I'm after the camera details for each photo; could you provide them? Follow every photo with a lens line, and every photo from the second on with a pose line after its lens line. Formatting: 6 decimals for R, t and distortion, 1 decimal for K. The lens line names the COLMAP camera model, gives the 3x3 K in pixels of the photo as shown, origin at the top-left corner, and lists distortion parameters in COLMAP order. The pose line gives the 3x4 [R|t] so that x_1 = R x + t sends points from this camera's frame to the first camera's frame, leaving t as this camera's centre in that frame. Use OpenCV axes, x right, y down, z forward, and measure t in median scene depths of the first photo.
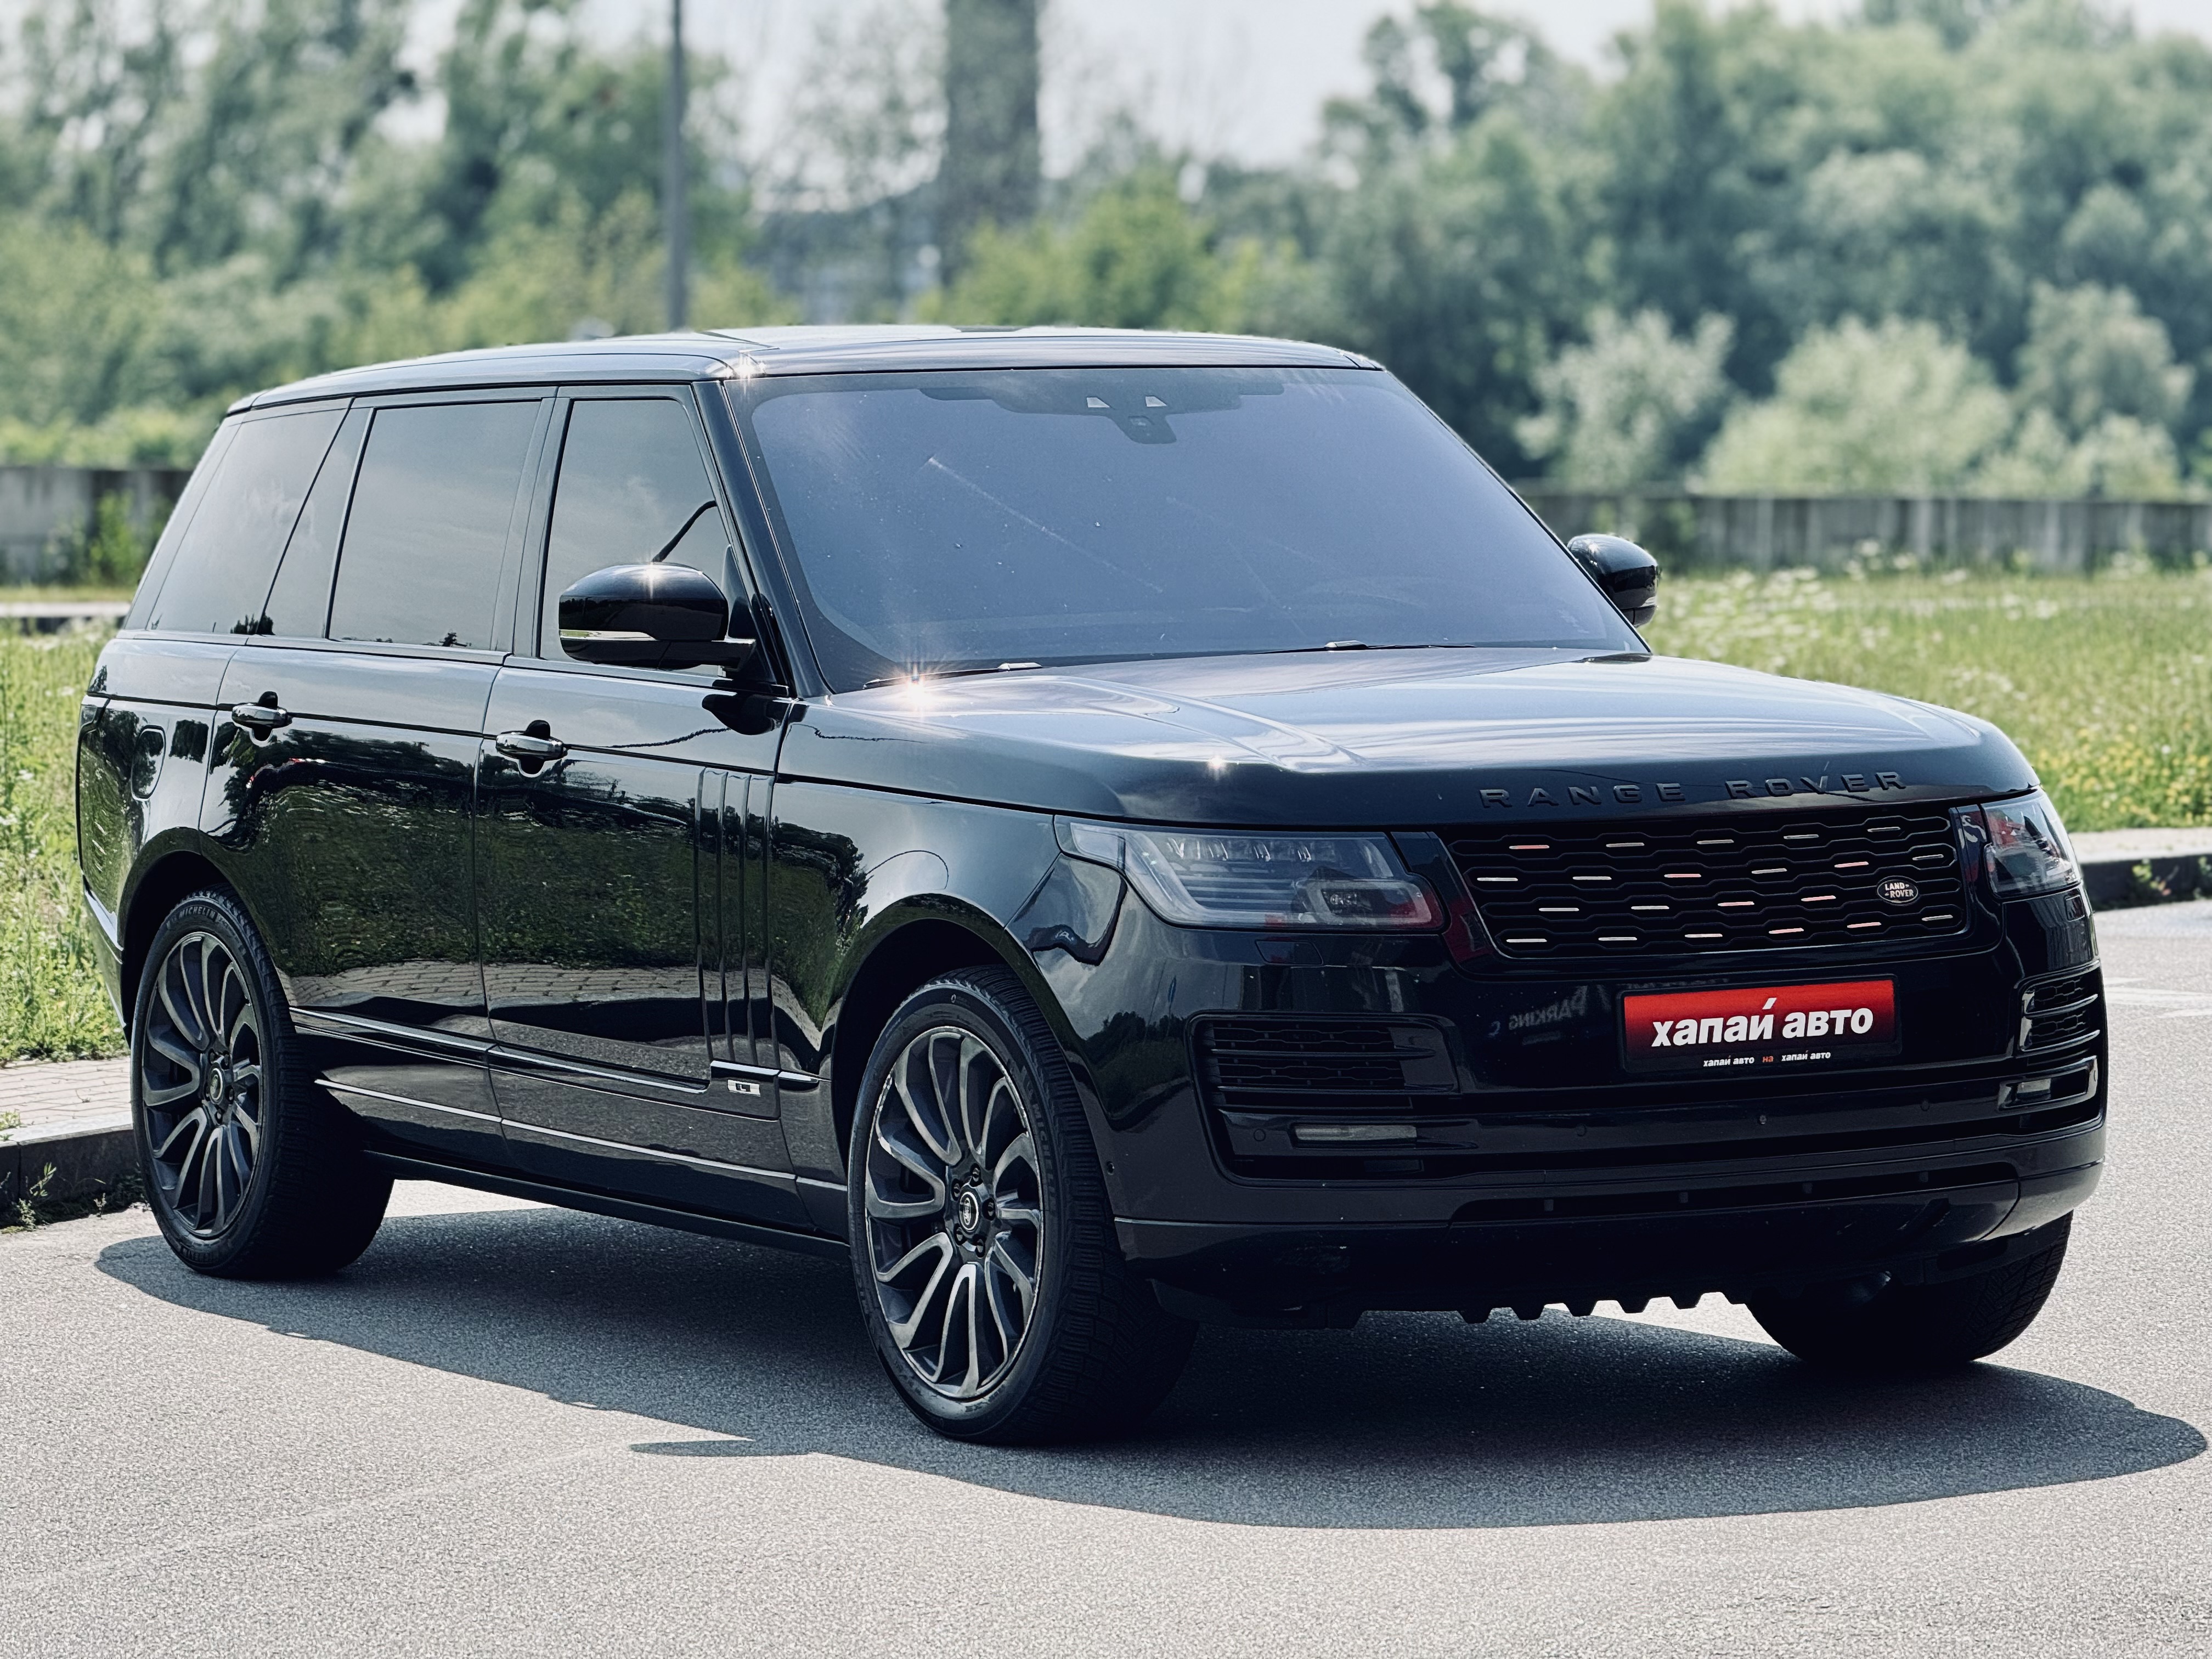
lens RADIAL K [[7773.4, 0, 1106.0], [0, 7773.4, 829.5], [0, 0, 1]] dist [0.160087, -1.027889]
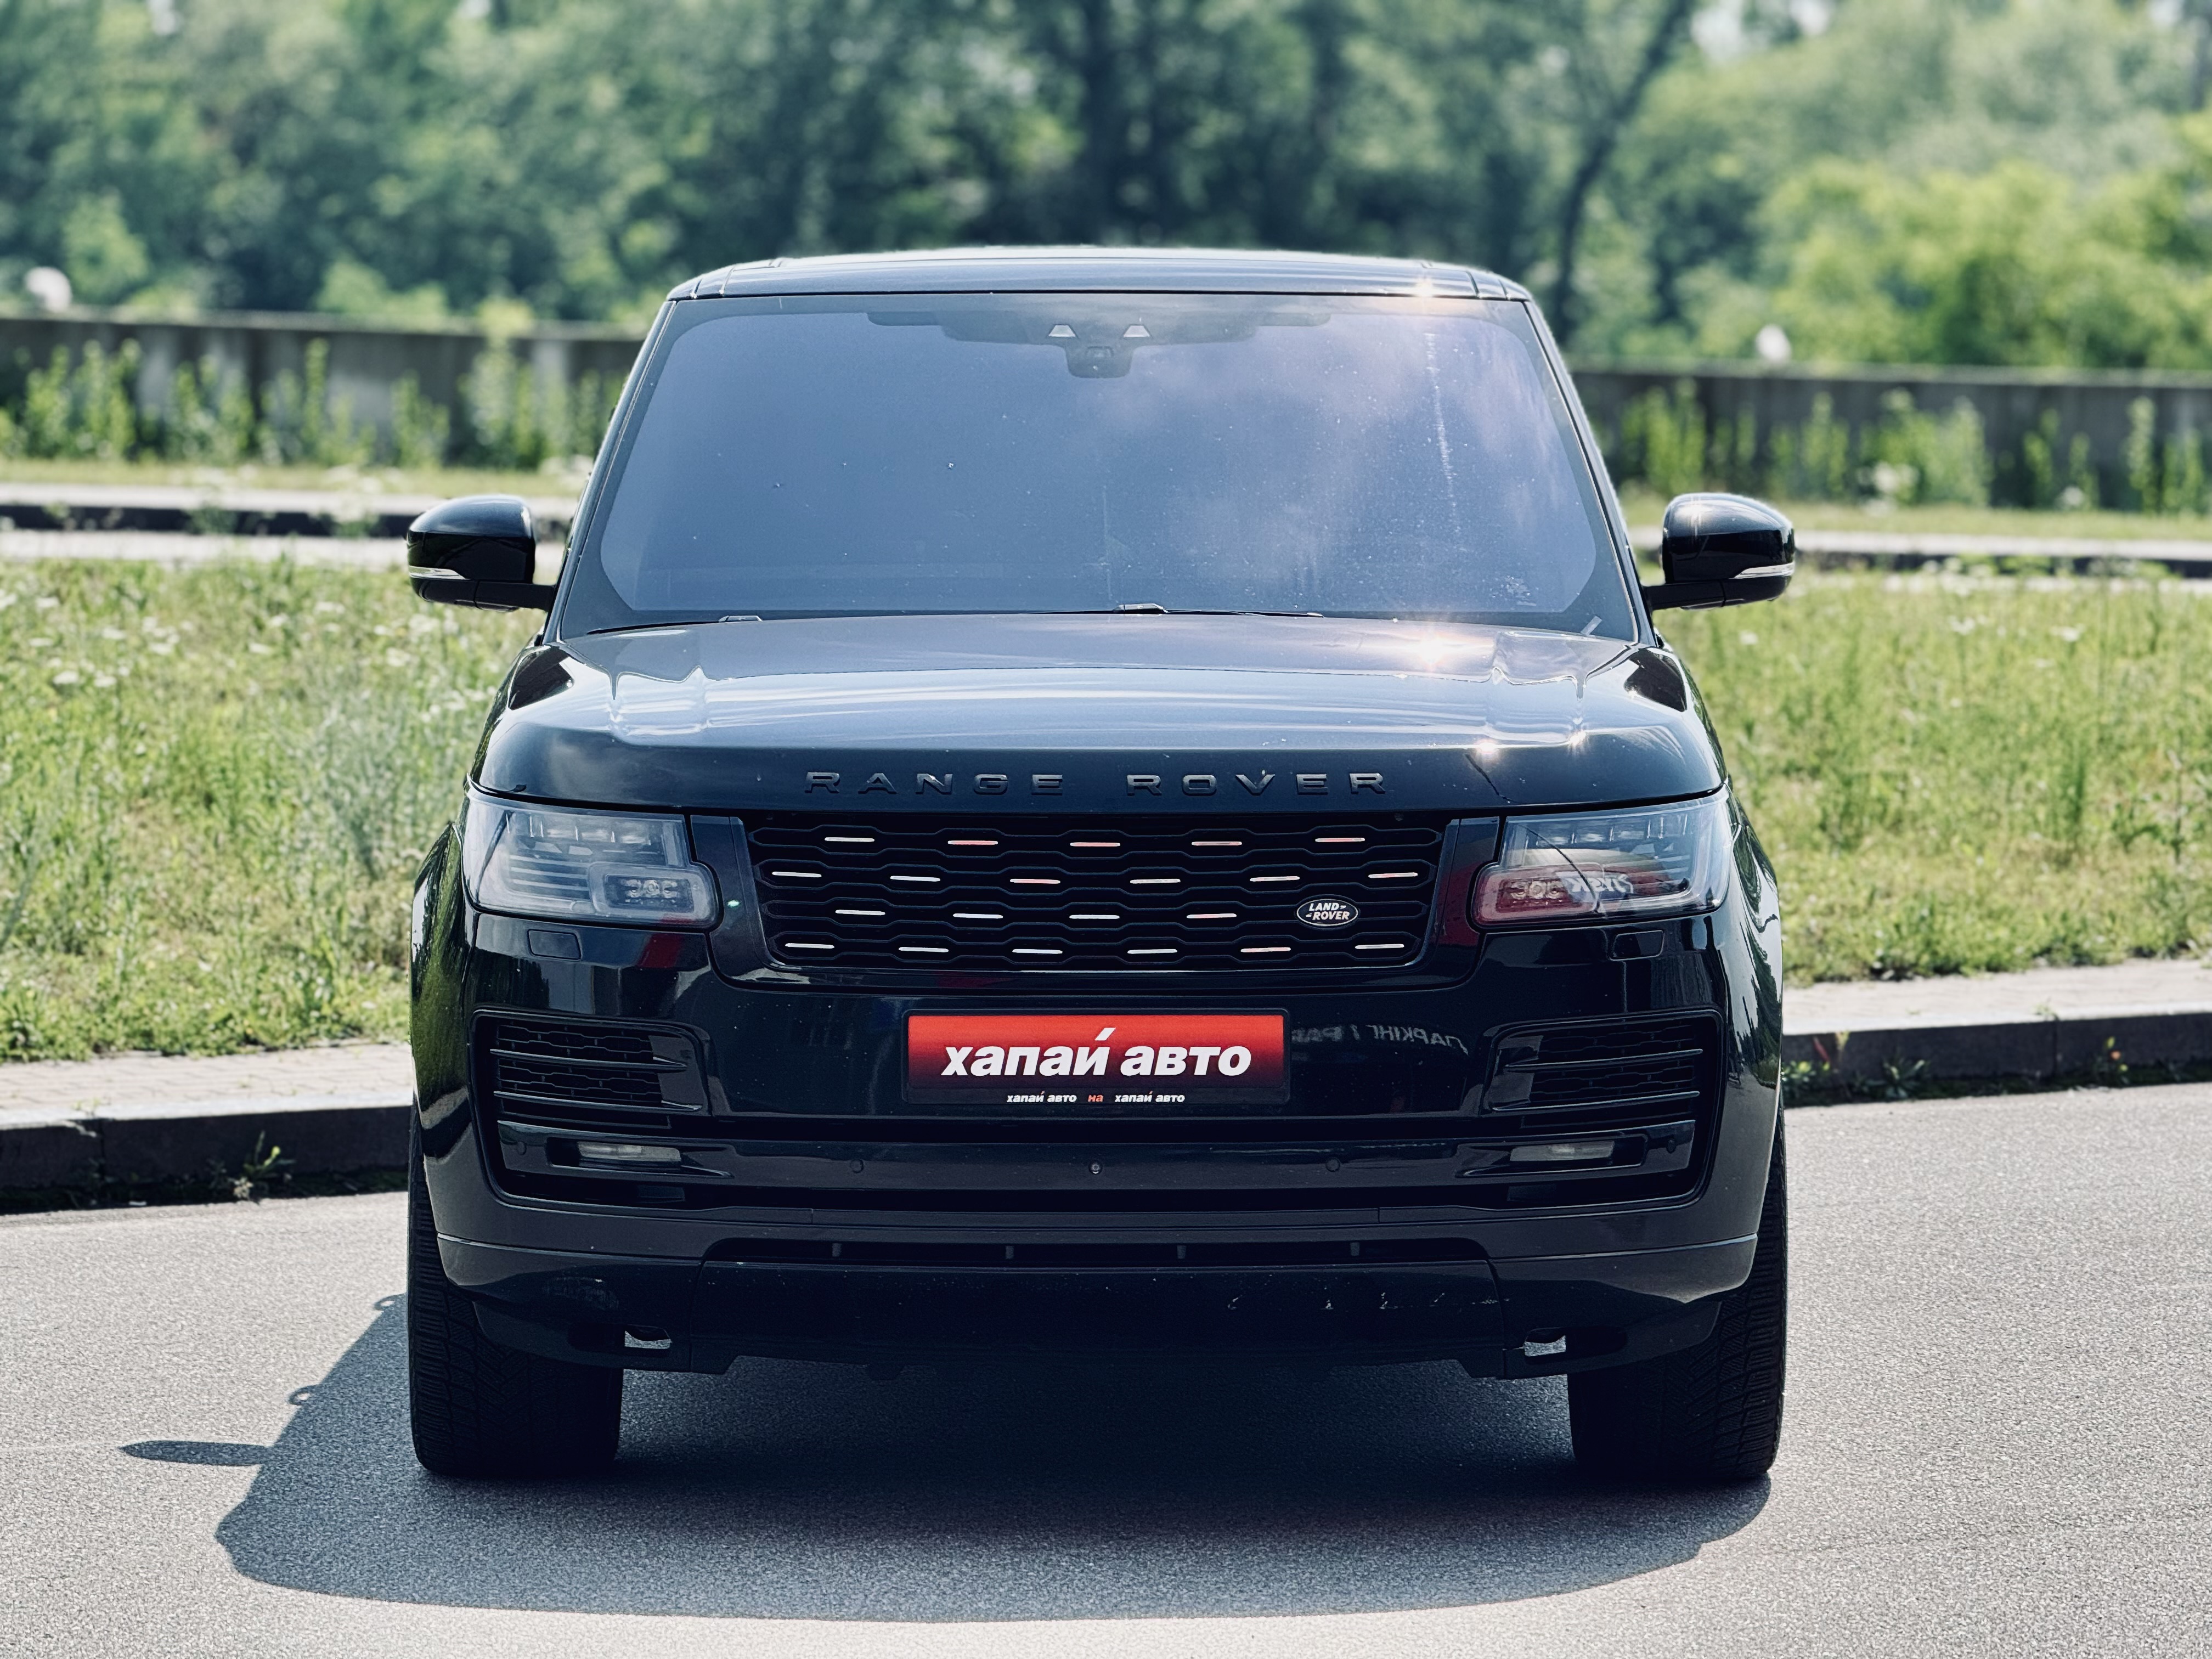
lens RADIAL K [[7773.4, 0, 1106.0], [0, 7773.4, 829.5], [0, 0, 1]] dist [0.160087, -1.027889]
pose [[0.878500, 0.045362, -0.475585, 0.494880], [-0.041397, 0.998966, 0.018814, -0.016555], [0.475946, 0.003160, 0.879469, 0.241963]]
